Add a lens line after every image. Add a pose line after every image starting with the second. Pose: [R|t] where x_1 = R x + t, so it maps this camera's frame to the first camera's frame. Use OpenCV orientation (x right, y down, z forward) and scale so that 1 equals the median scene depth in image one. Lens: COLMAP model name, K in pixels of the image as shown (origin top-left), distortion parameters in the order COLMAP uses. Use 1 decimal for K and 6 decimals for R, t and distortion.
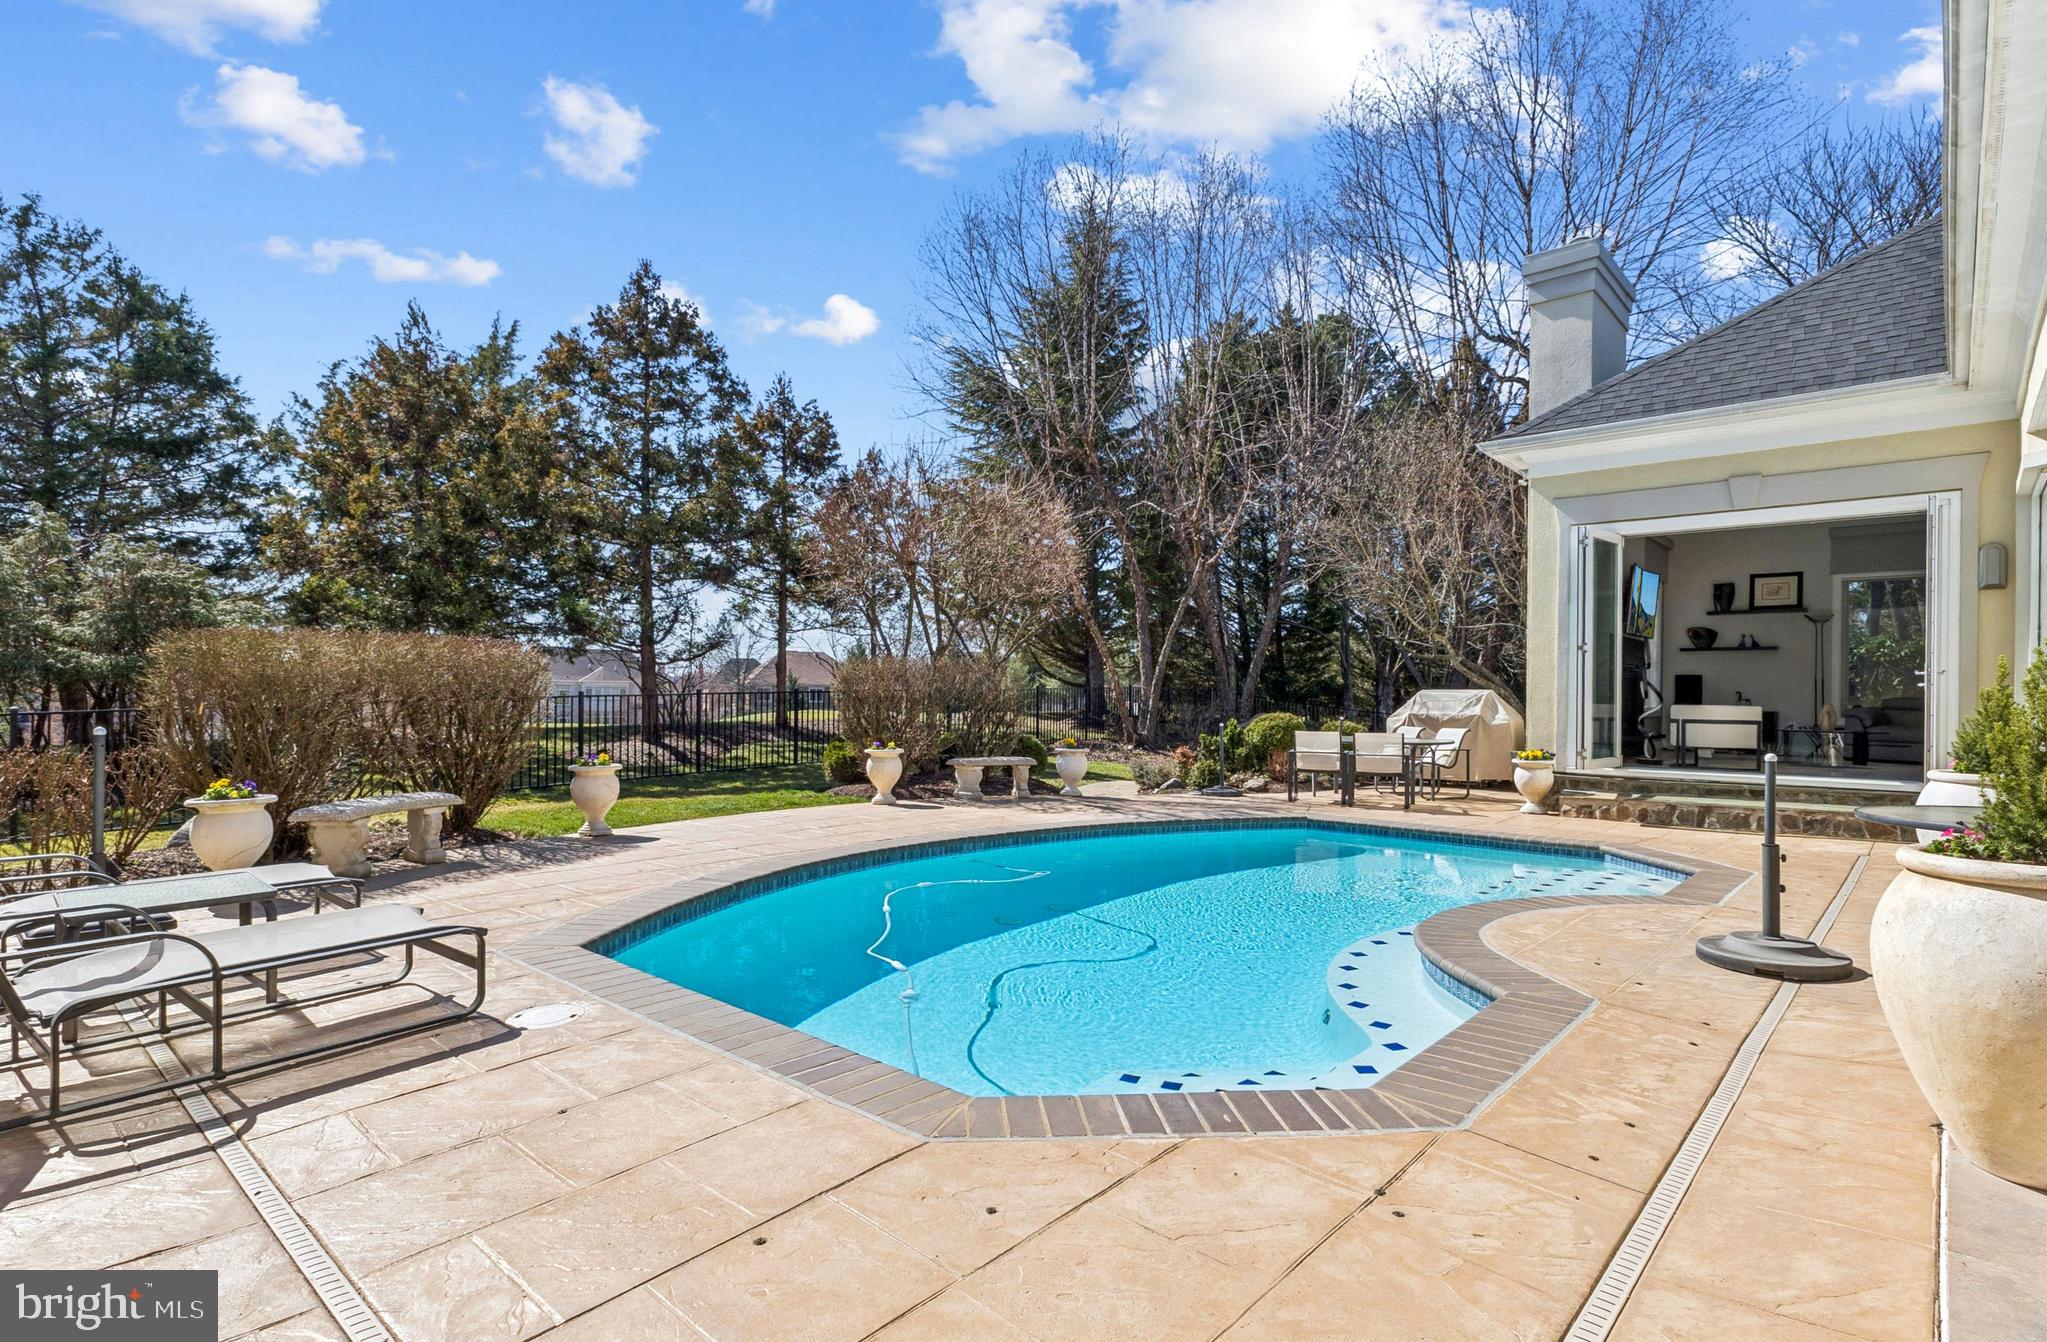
lens RADIAL K [[1017.9, 0, 1025.4], [0, 1017.9, 690.6], [0, 0, 1]] dist [0.011112, -0.001470]
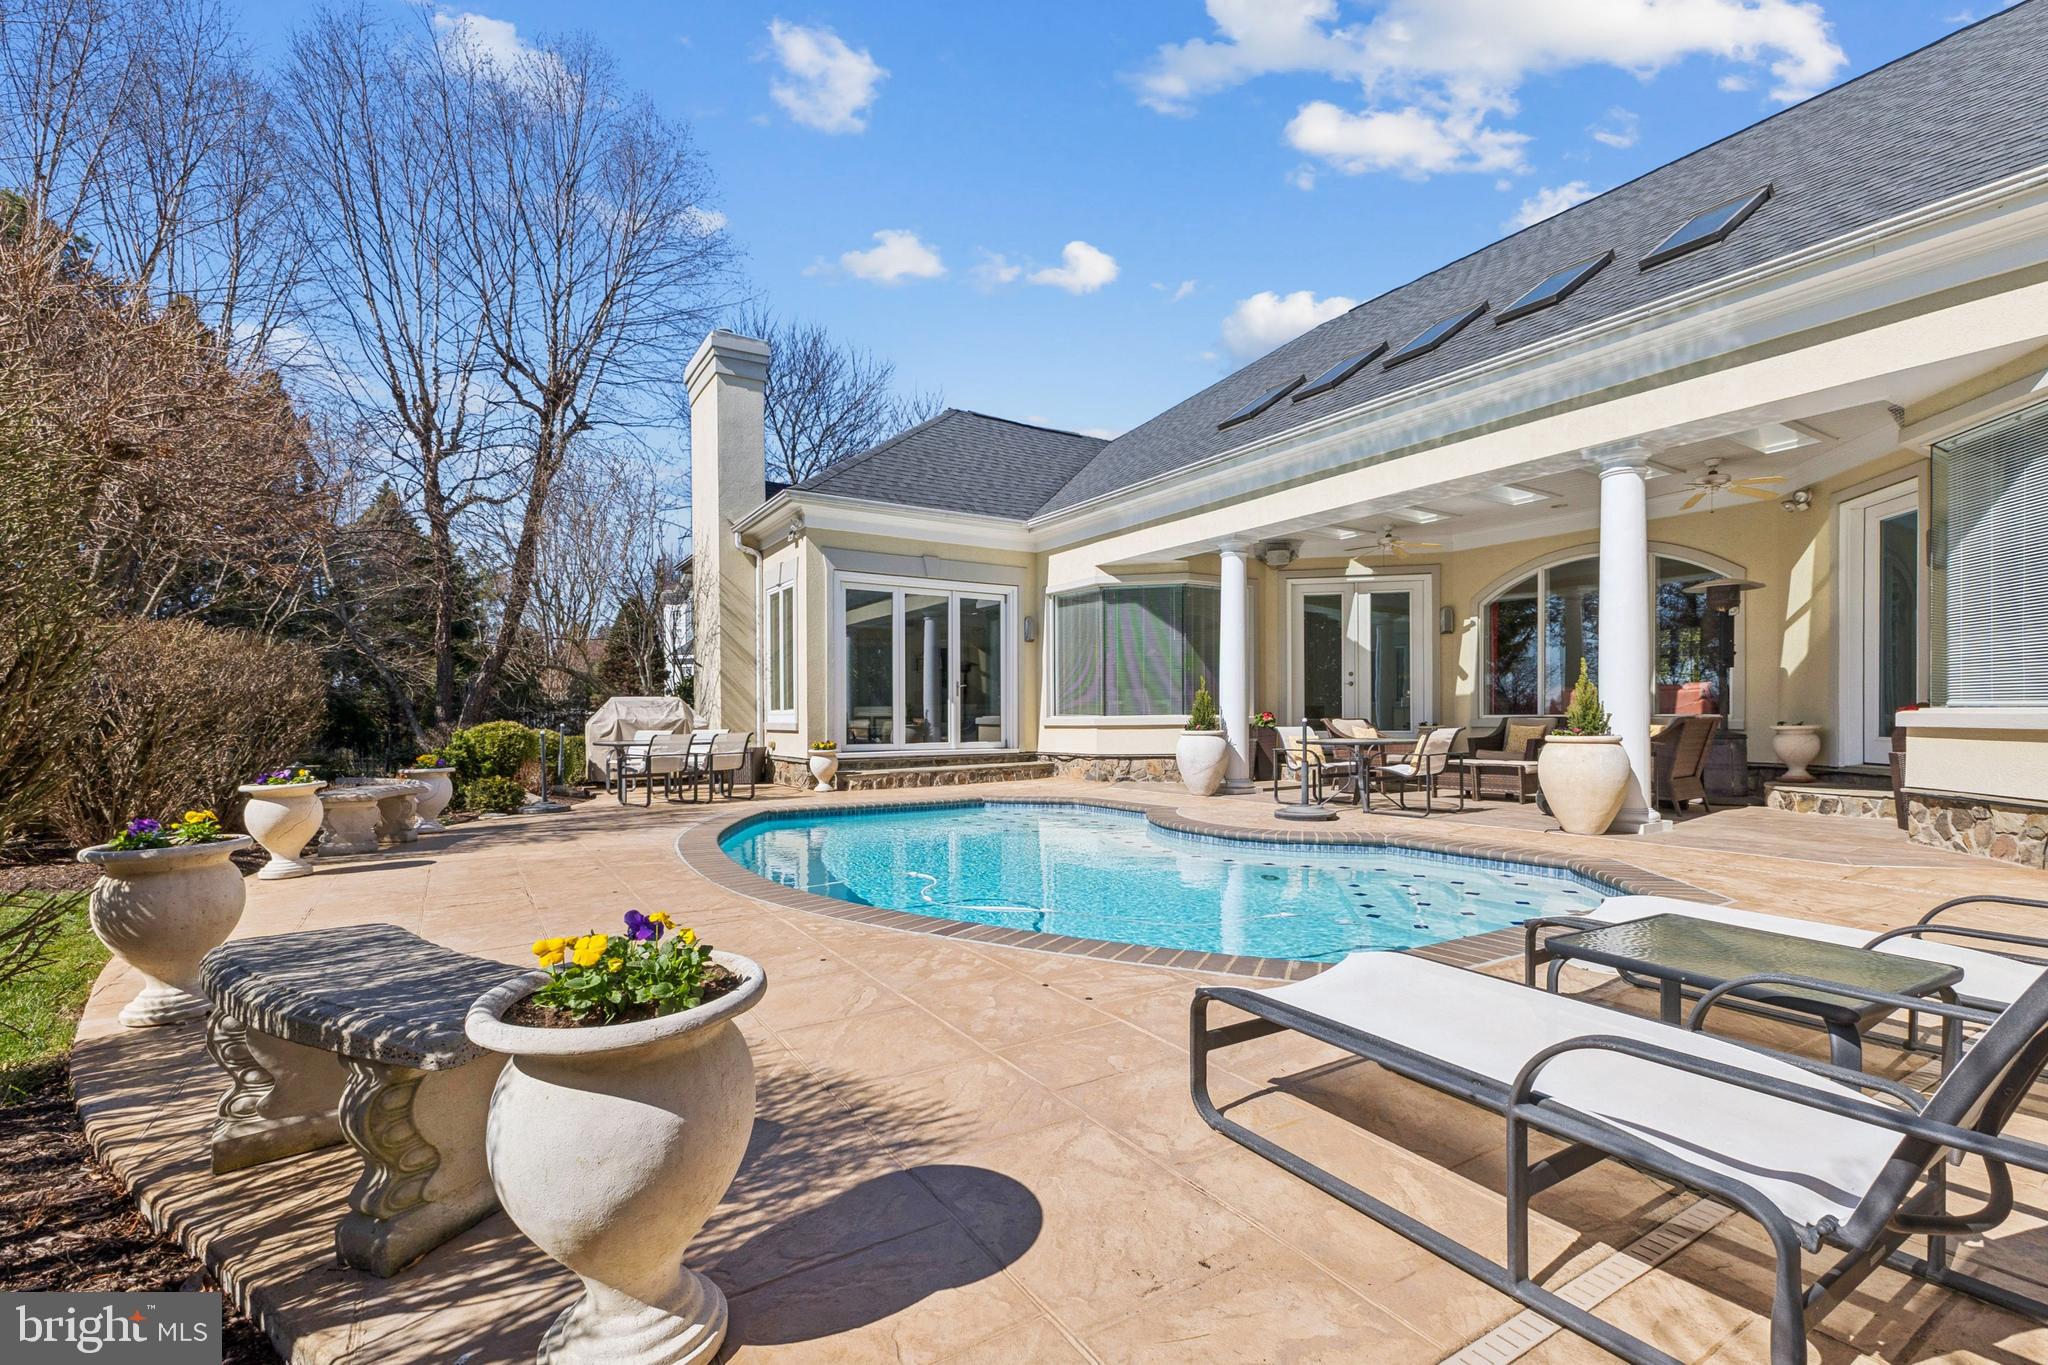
lens RADIAL K [[891.8, 0, 1030.8], [0, 891.8, 741.3], [0, 0, 1]] dist [0.012486, -0.003028]
pose [[0.260605, -0.036741, 0.964746, -0.471054], [0.007053, 0.999321, 0.036152, 0.016970], [-0.965420, -0.002617, 0.260687, 0.416471]]
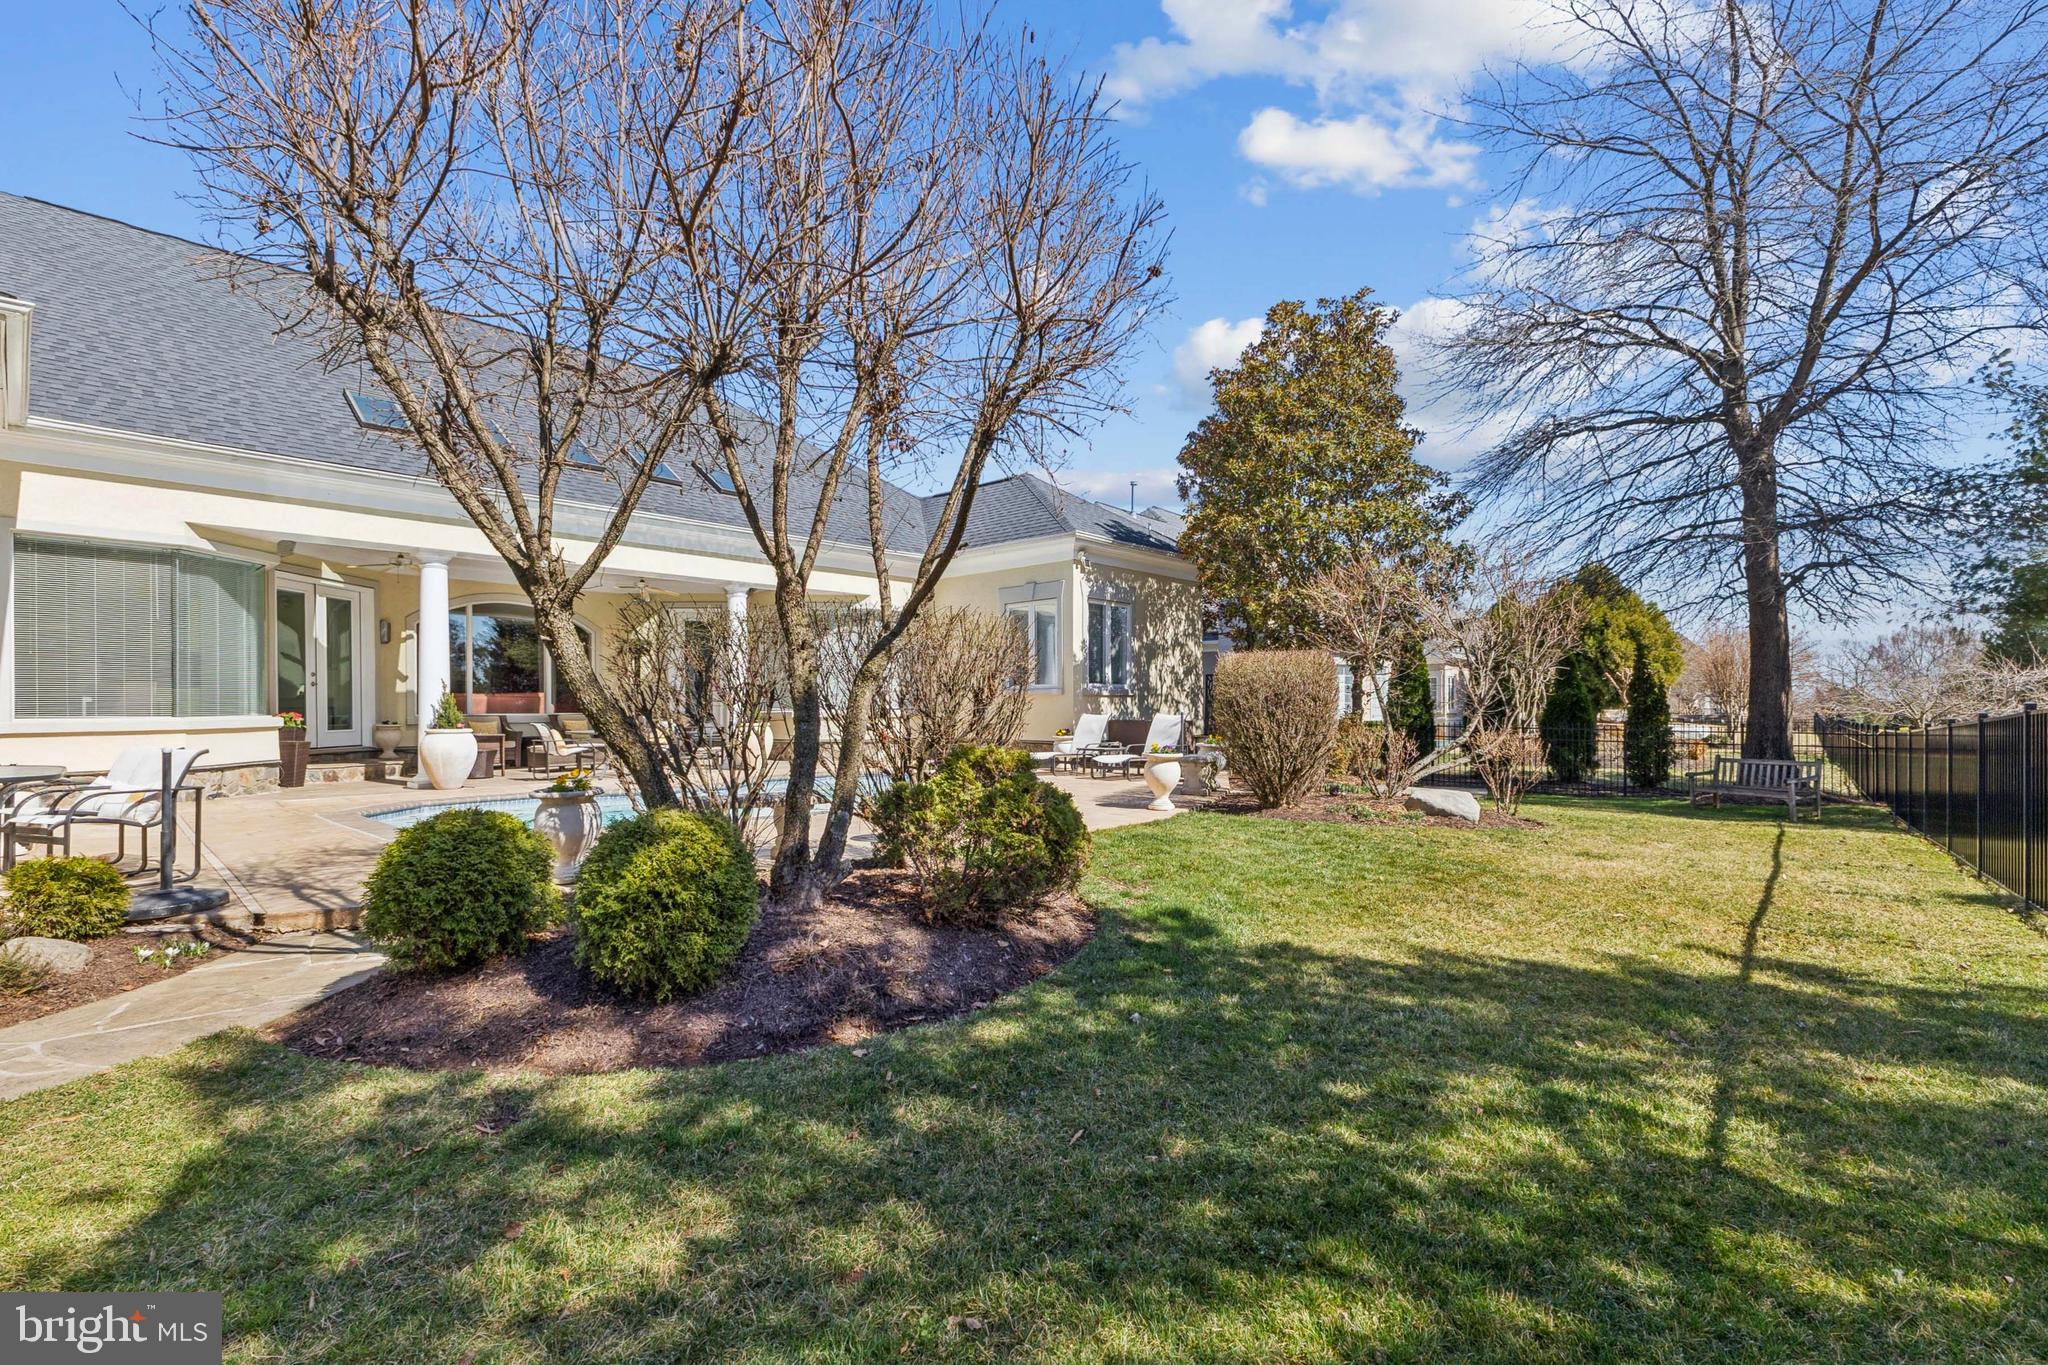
lens RADIAL K [[891.8, 0, 1026.4], [0, 891.8, 689.4], [0, 0, 1]] dist [0.012486, -0.003028]
pose [[-0.999993, 0.001042, 0.003514, -0.181697], [0.000981, 0.999849, -0.017345, 0.015763], [-0.003532, -0.017341, -0.999843, 1.475140]]
